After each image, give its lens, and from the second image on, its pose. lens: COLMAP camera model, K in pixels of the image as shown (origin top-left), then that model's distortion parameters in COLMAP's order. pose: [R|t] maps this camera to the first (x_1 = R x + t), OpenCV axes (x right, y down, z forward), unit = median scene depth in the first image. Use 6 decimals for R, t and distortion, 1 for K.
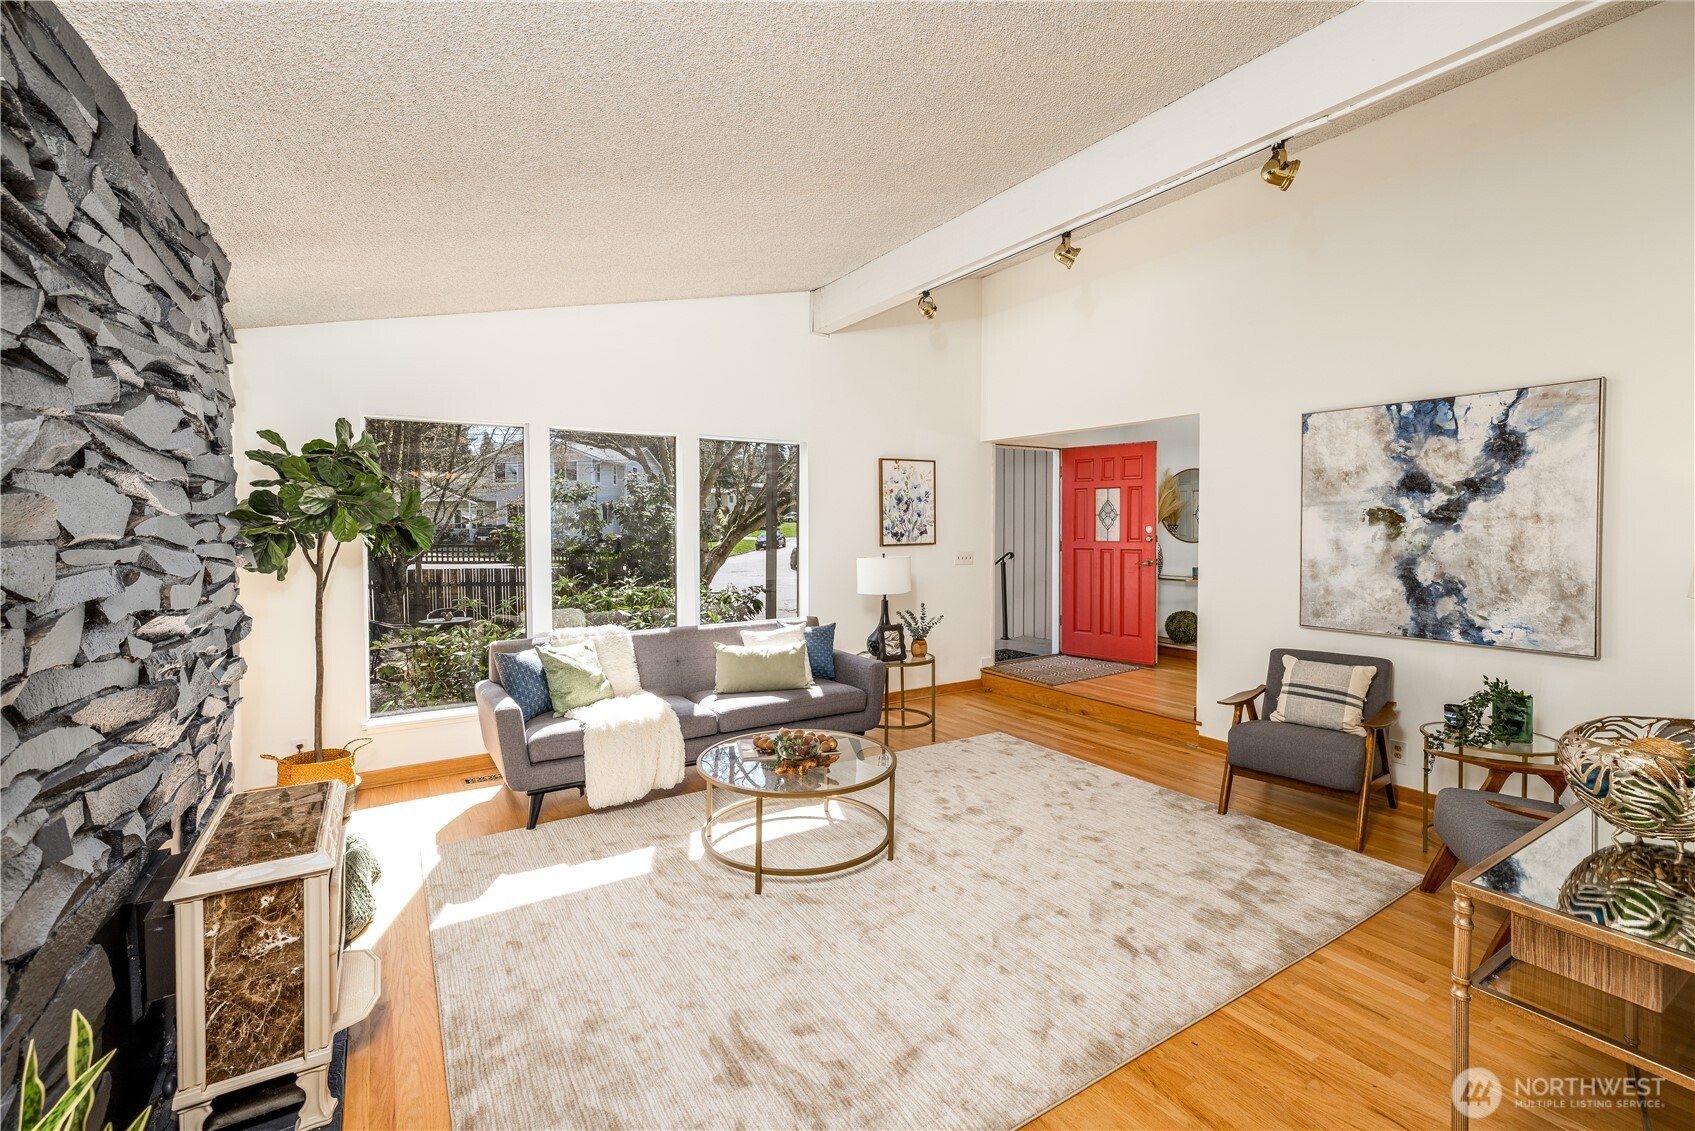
lens RADIAL K [[734.4, 0, 851.7], [0, 734.4, 539.5], [0, 0, 1]] dist [-0.000290, 0.000039]
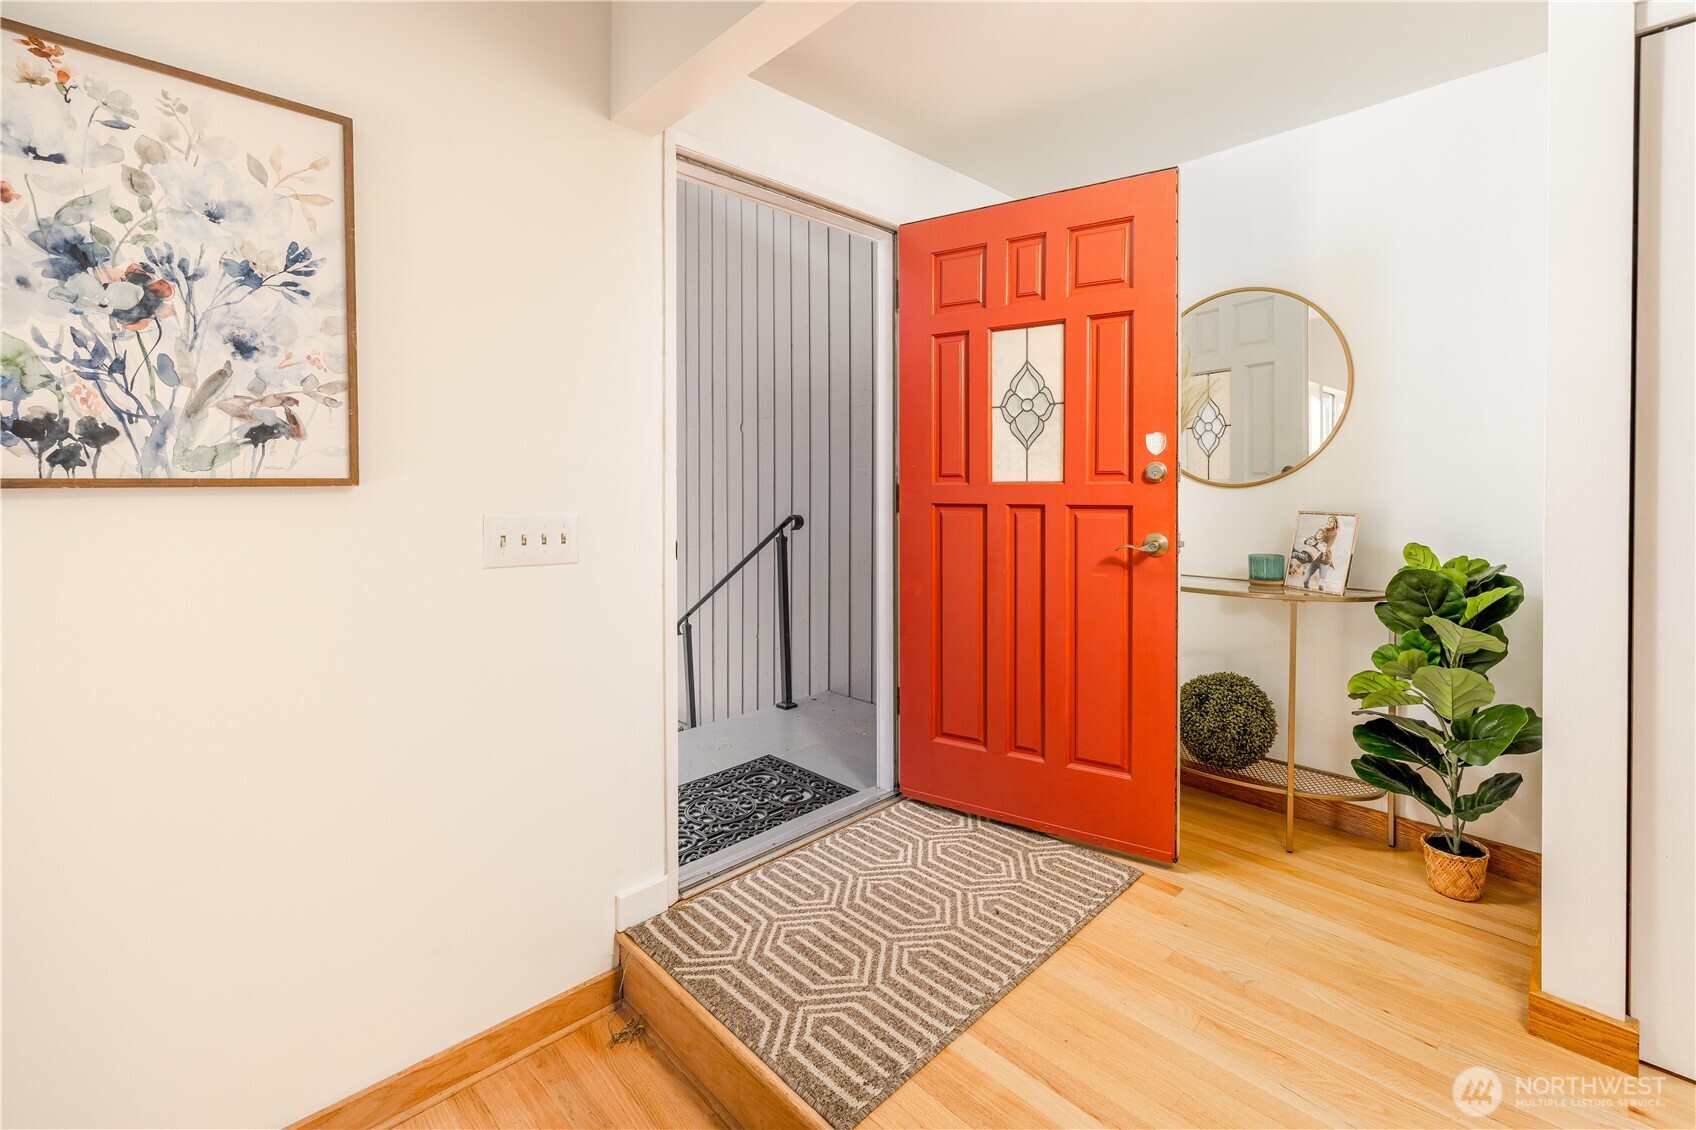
lens RADIAL K [[717.6, 0, 846.2], [0, 717.6, 490.9], [0, 0, 1]] dist [0.000574, 0.000215]
pose [[0.982679, -0.000186, 0.185315, 0.224731], [0.002530, 0.999920, -0.012410, 0.011592], [-0.185297, 0.012664, 0.982601, 0.757159]]
